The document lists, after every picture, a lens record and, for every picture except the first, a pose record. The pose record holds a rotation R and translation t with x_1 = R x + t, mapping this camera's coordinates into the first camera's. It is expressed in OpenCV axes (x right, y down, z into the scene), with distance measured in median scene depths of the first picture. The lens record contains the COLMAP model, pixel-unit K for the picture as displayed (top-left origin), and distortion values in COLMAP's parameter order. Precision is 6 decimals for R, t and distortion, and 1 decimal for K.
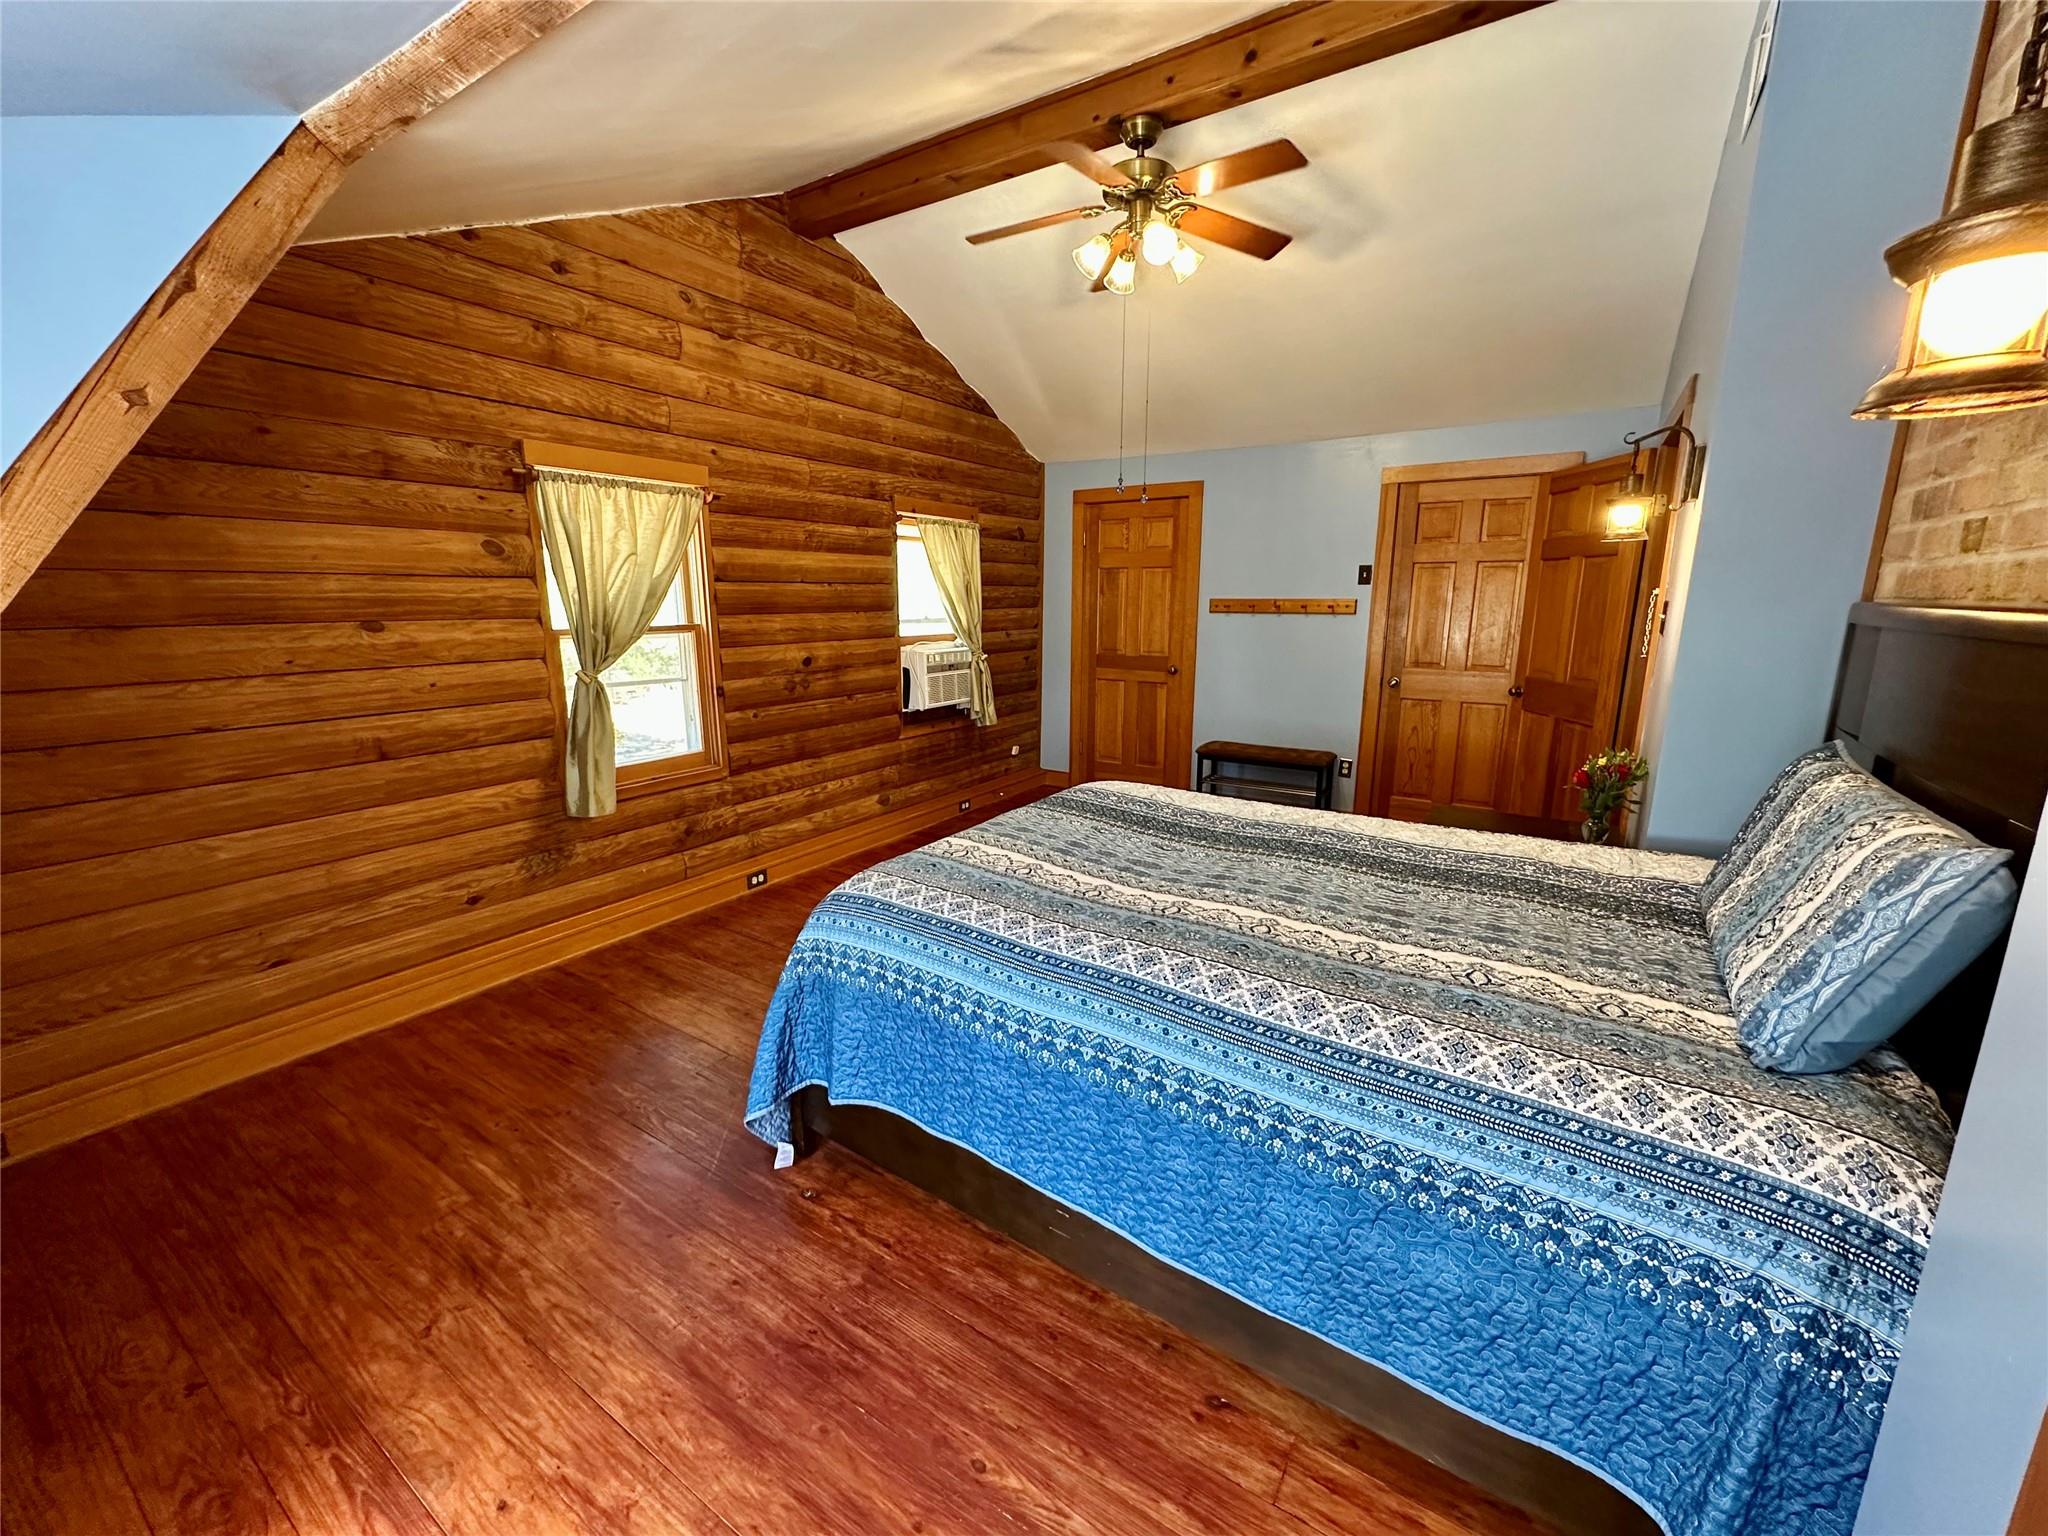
lens RADIAL K [[817.8, 0, 1024.4], [0, 817.8, 762.2], [0, 0, 1]] dist [0.000734, -0.000265]
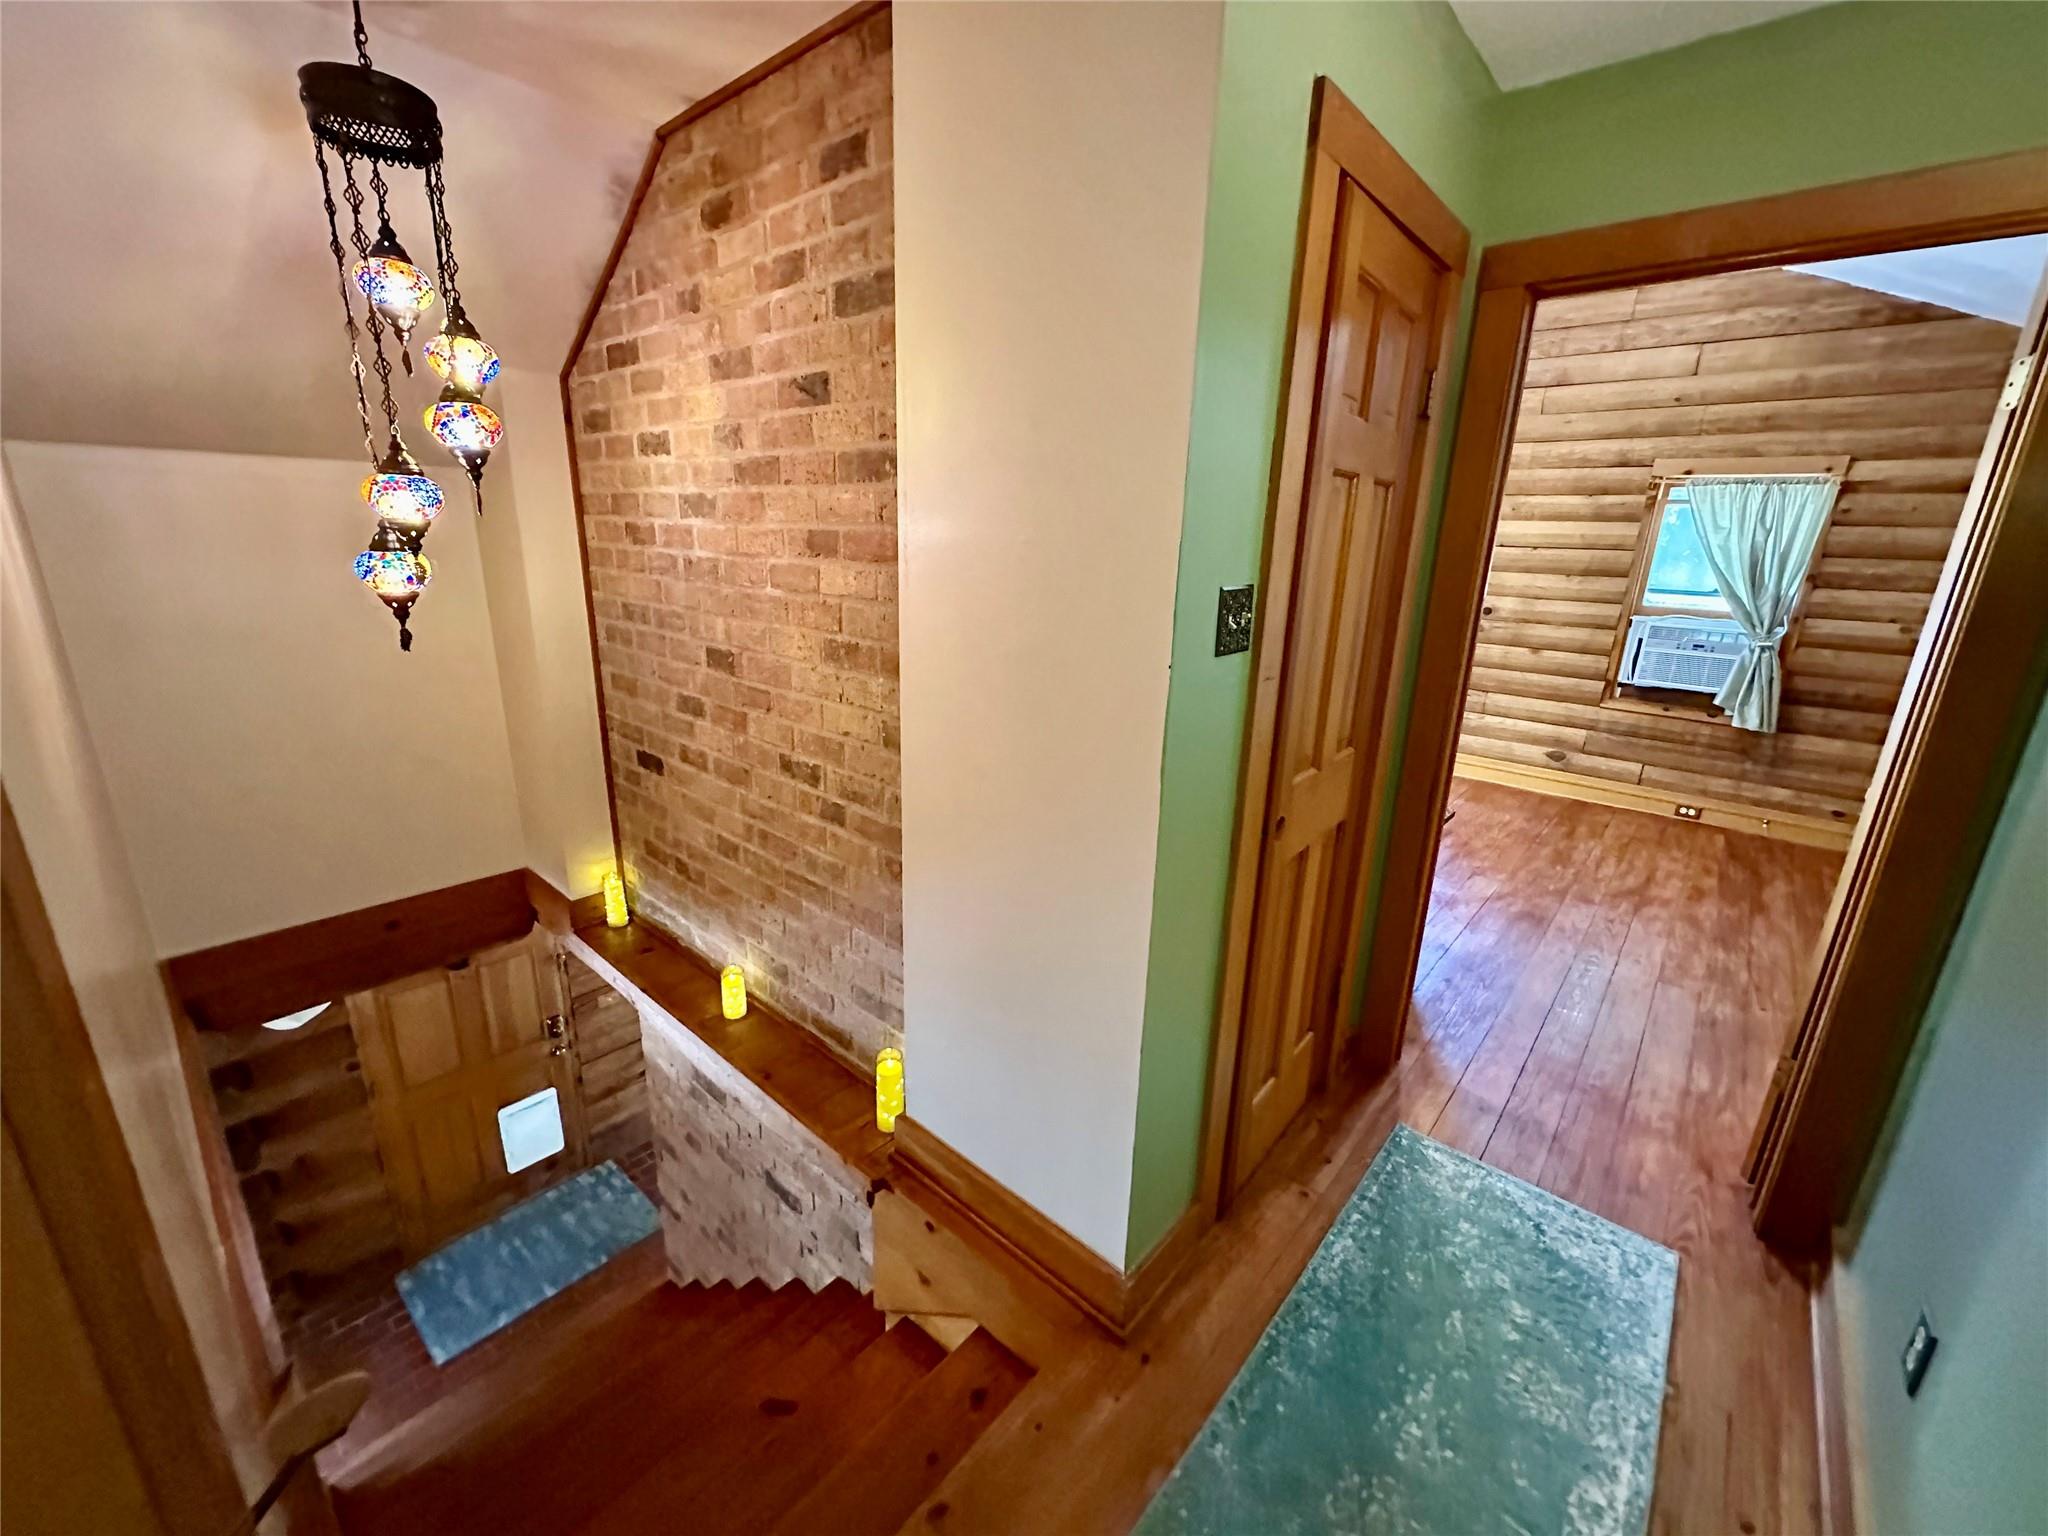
lens RADIAL K [[817.8, 0, 1019.6], [0, 817.8, 761.7], [0, 0, 1]] dist [0.000734, -0.000265]
pose [[-0.150865, 0.265197, -0.952319, 0.936009], [-0.230803, 0.927271, 0.294785, -0.098403], [0.961233, 0.264271, -0.078684, 0.413946]]
